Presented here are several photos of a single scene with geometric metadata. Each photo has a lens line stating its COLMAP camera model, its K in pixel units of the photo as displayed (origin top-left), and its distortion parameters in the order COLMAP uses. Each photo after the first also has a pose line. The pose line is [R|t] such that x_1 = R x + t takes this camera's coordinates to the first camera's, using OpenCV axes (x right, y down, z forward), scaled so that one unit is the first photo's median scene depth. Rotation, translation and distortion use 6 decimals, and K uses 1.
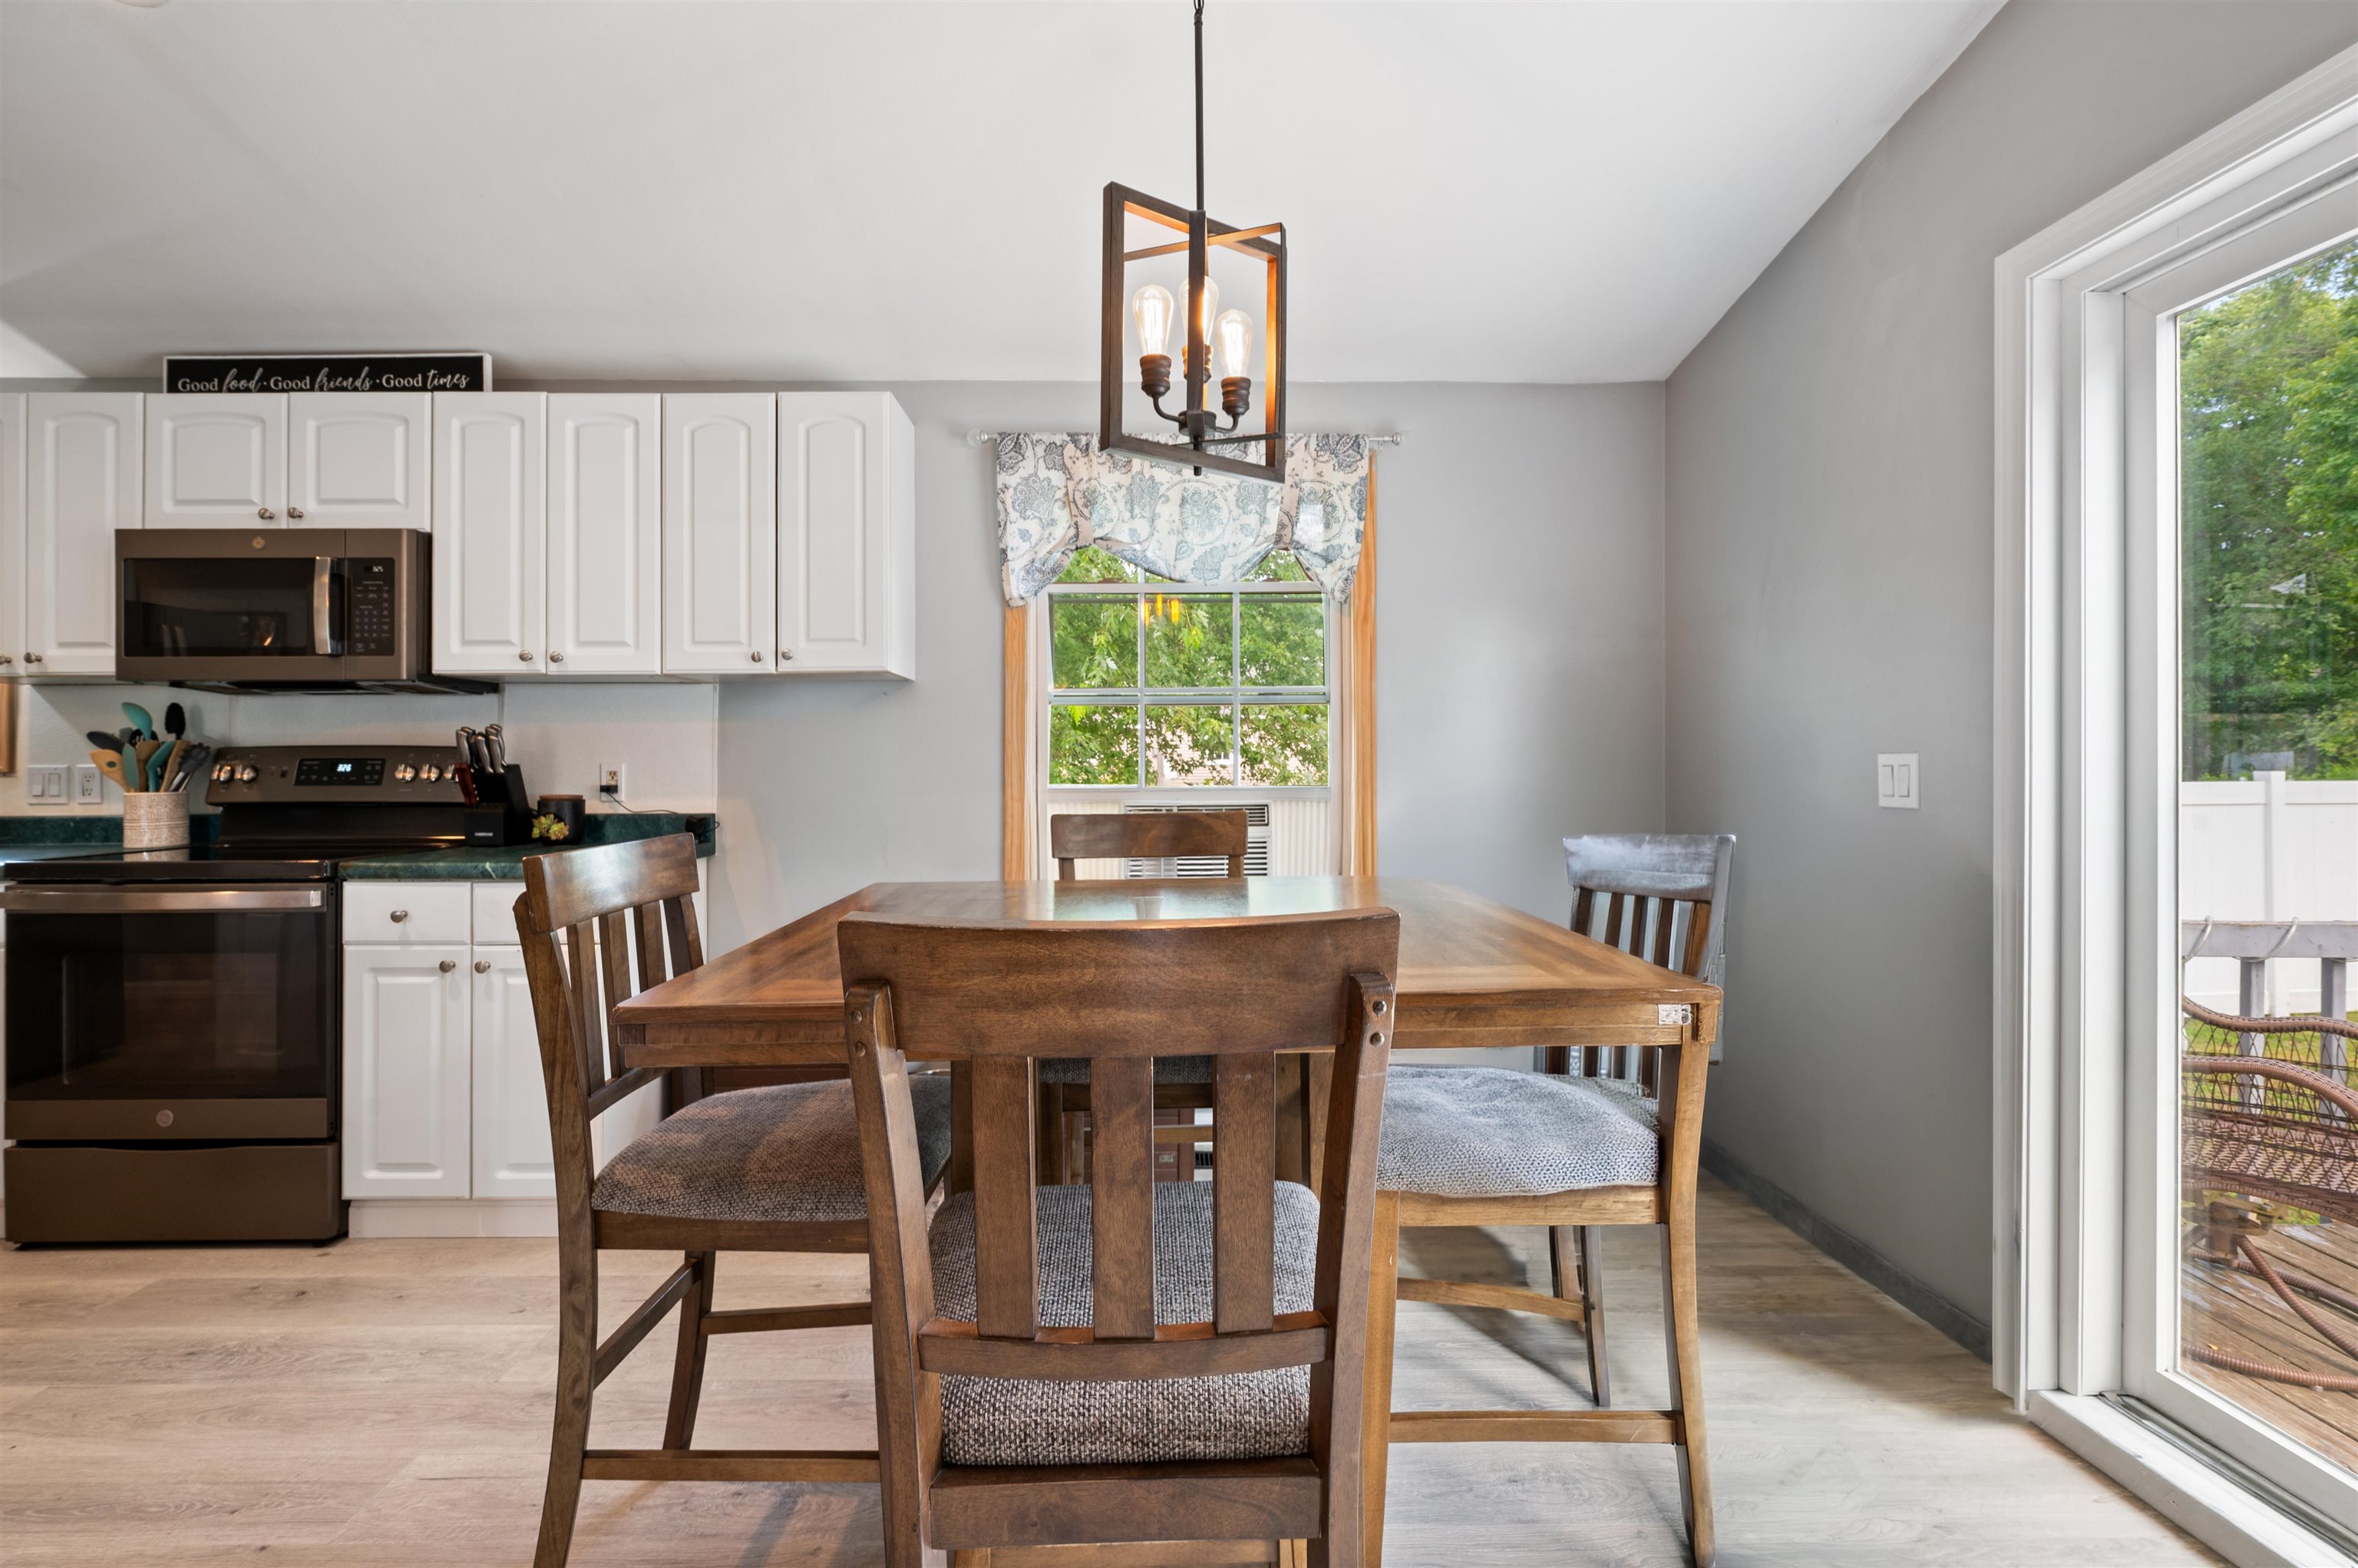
lens RADIAL K [[1076.3, 0, 1170.7], [0, 1076.3, 751.1], [0, 0, 1]] dist [-0.000924, 0.000089]
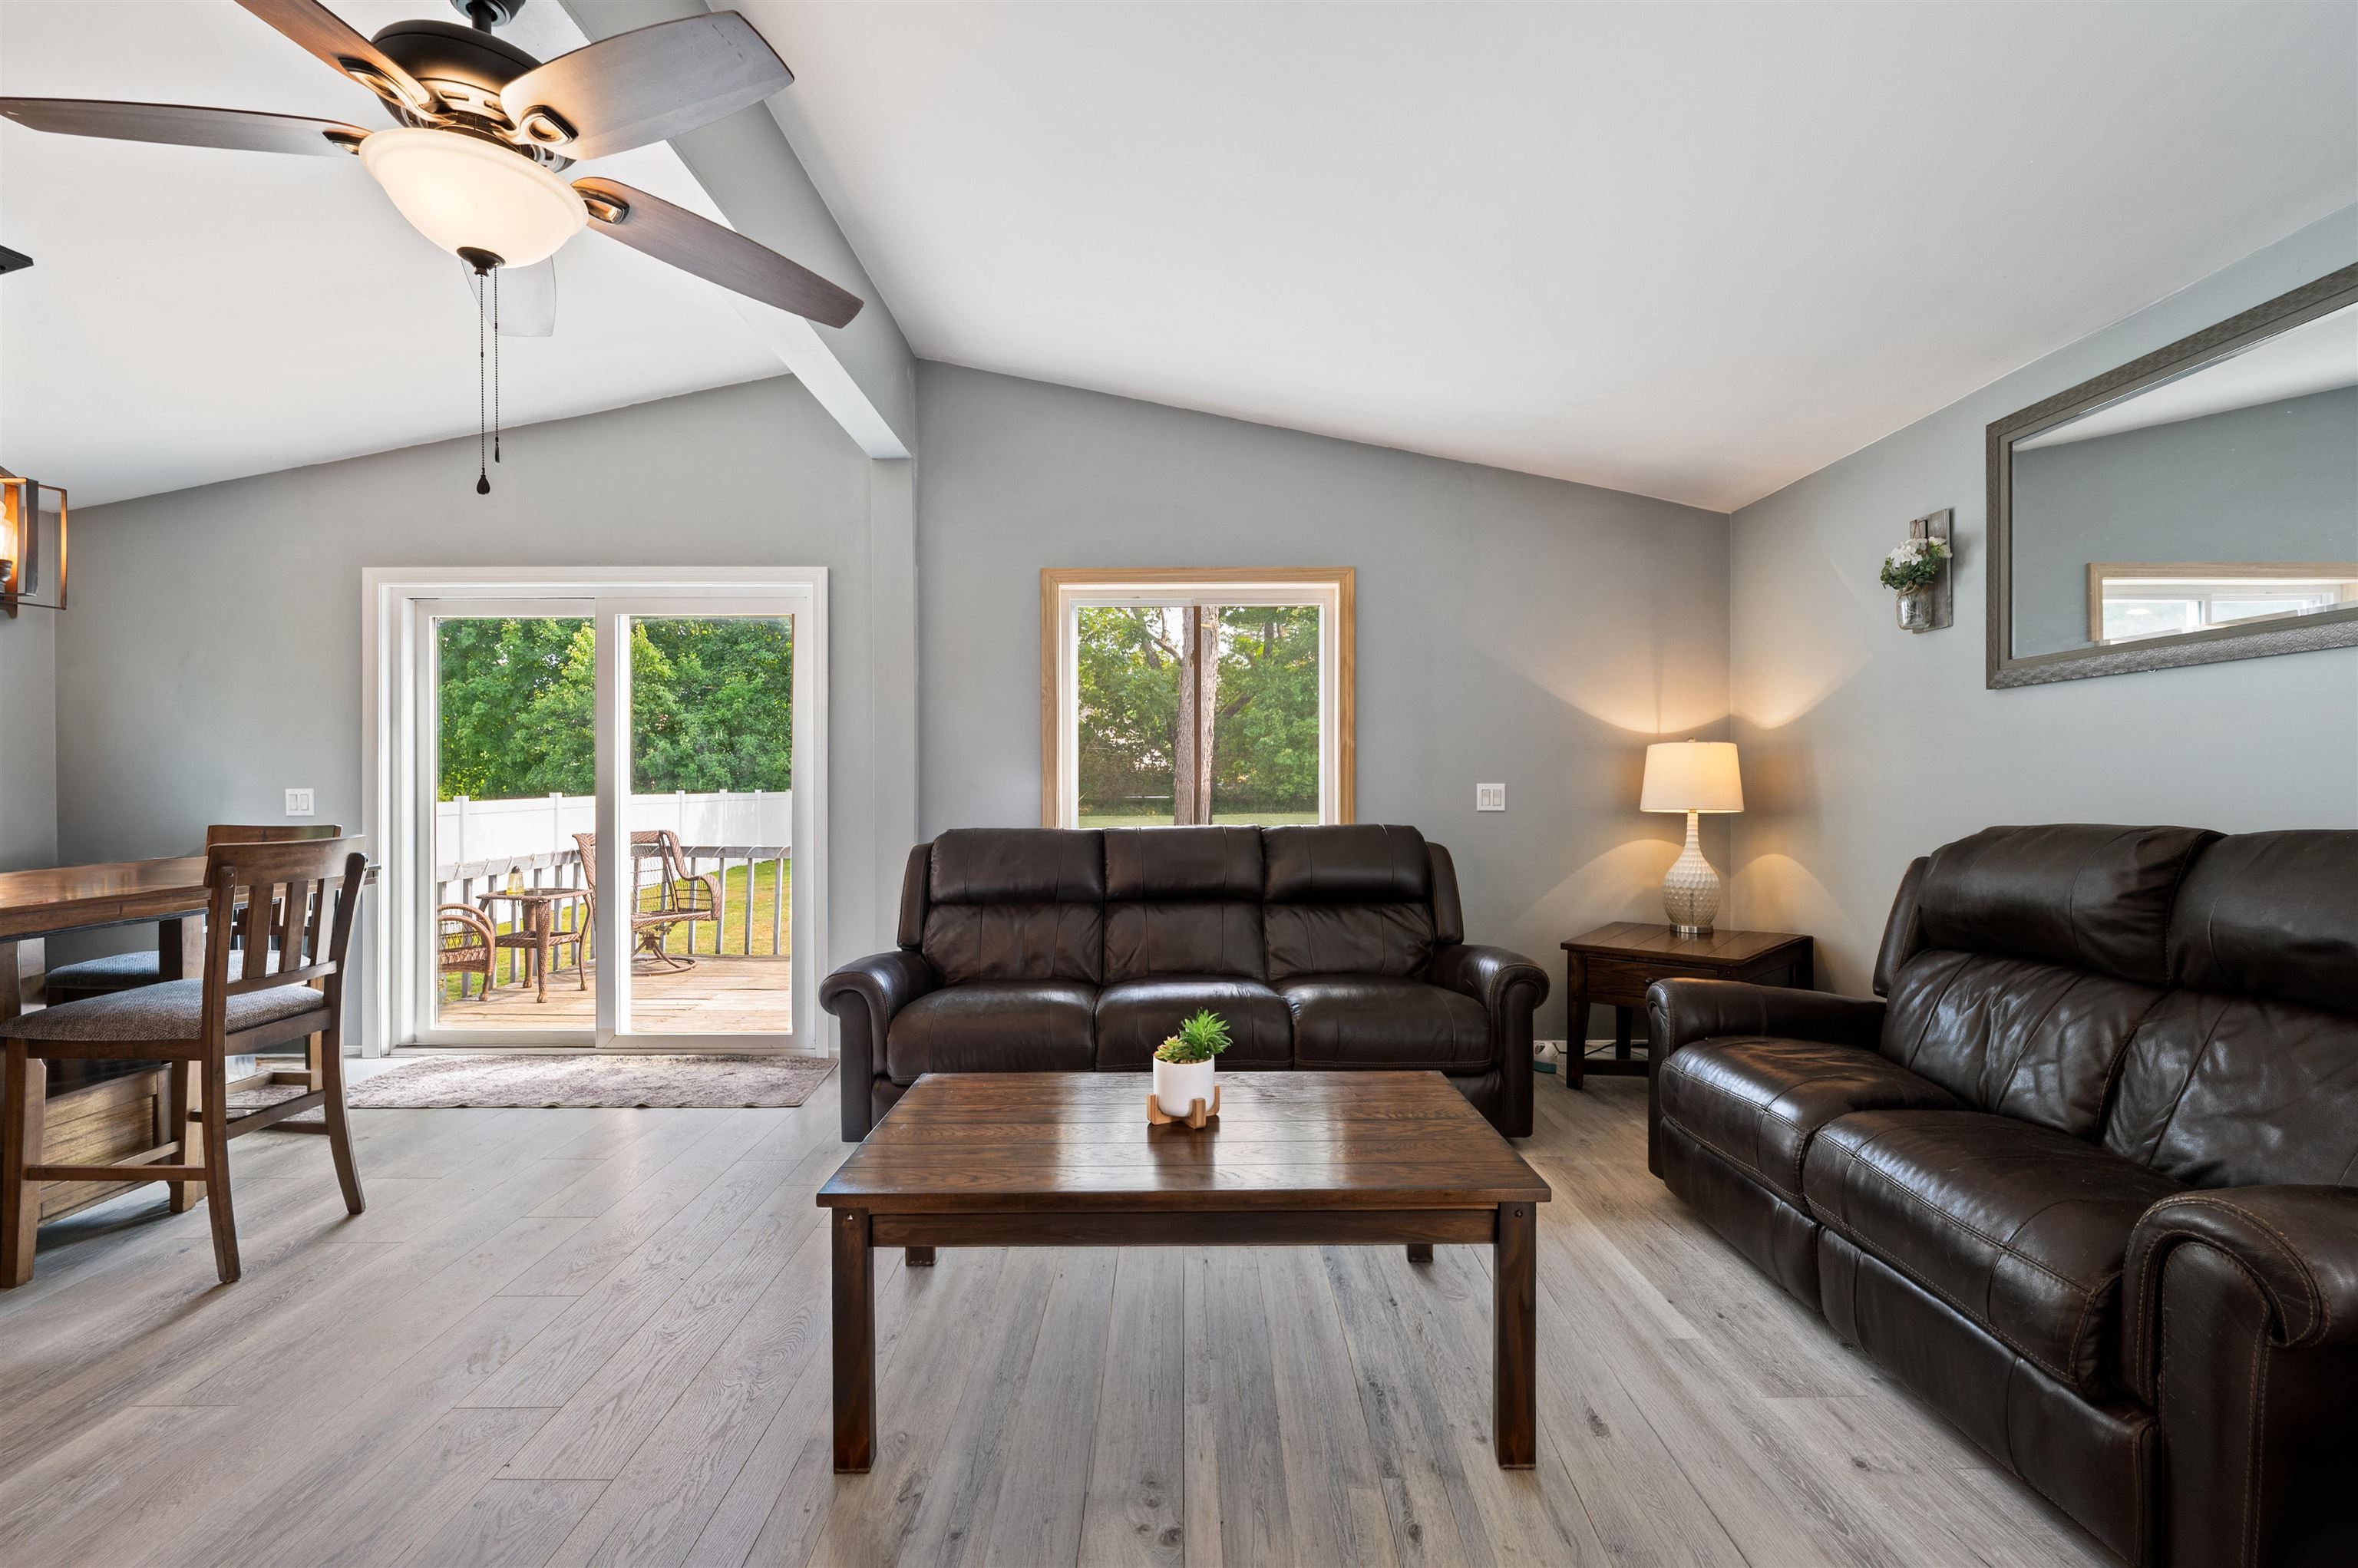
lens RADIAL K [[984.9, 0, 1169.0], [0, 984.9, 795.4], [0, 0, 1]] dist [0.000168, 0.000015]
pose [[0.009401, -0.005551, 0.999940, -0.850231], [-0.007432, 0.999957, 0.005621, -0.004501], [-0.999928, -0.007484, 0.009359, -0.470926]]
